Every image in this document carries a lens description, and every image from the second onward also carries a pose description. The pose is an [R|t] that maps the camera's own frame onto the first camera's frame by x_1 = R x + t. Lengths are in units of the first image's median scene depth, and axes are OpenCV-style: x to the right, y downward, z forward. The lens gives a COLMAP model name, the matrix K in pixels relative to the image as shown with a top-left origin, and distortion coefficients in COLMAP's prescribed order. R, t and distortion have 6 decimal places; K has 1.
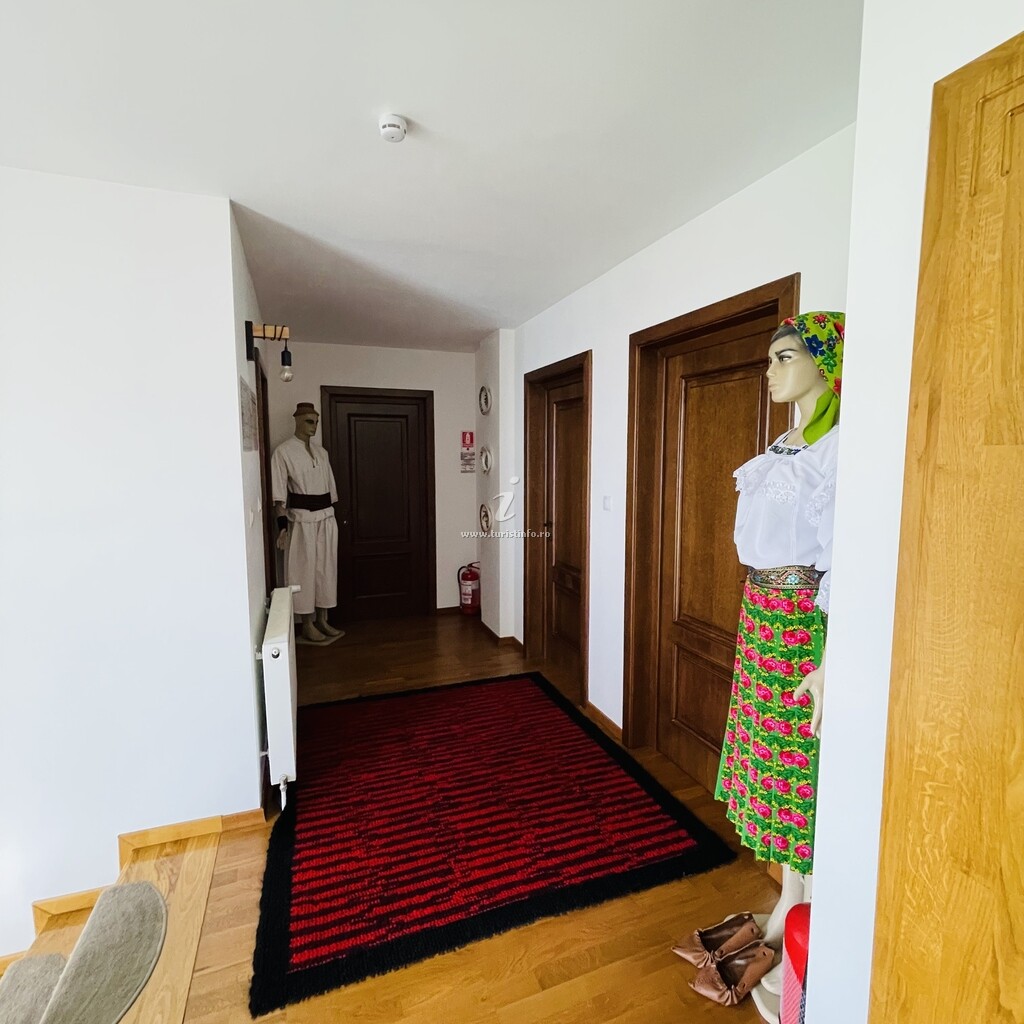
lens RADIAL K [[549.2, 0, 510.5], [0, 549.2, 512.4], [0, 0, 1]] dist [-0.018452, 0.002358]
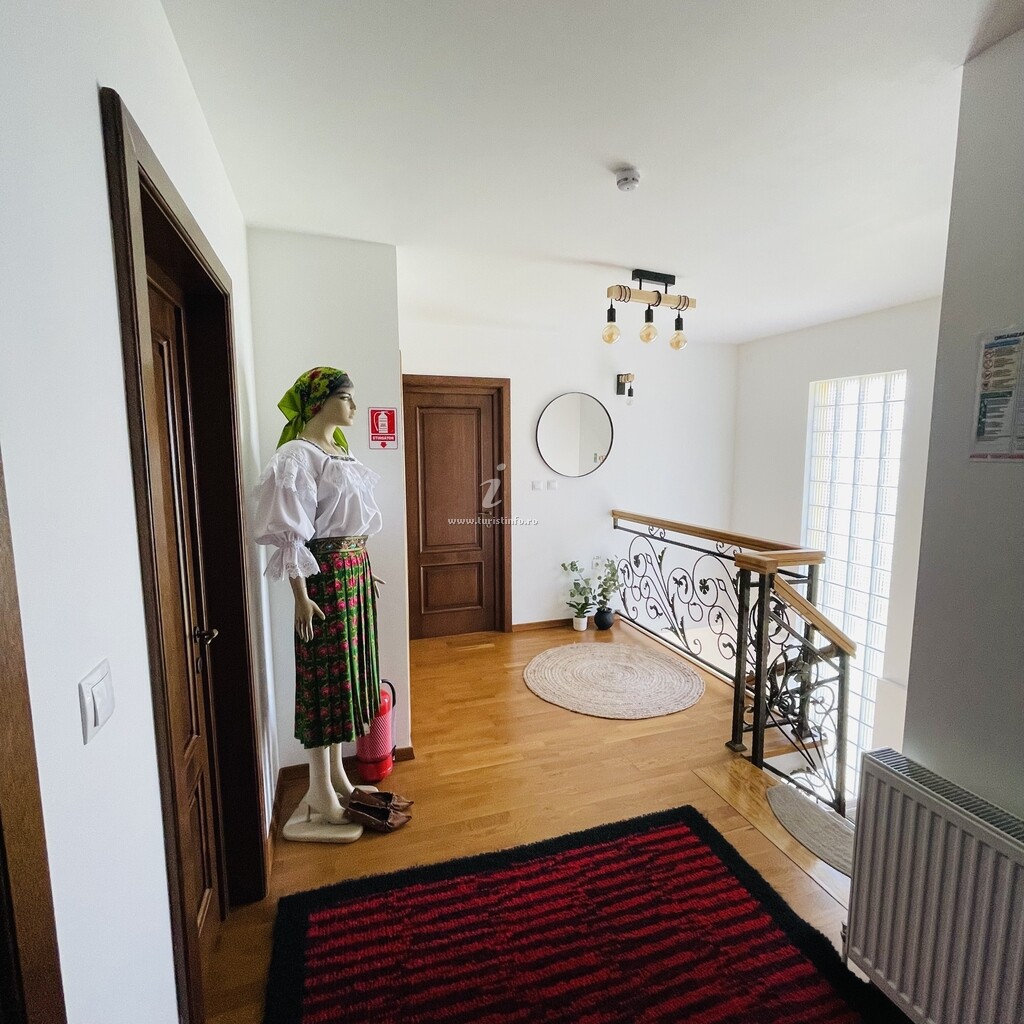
lens RADIAL K [[549.2, 0, 512.3], [0, 549.2, 514.2], [0, 0, 1]] dist [-0.018452, 0.002358]
pose [[-0.998606, 0.003506, 0.052668, -0.026719], [0.014661, 0.976958, 0.212926, -0.201134], [-0.050708, 0.213401, -0.975648, 1.740326]]
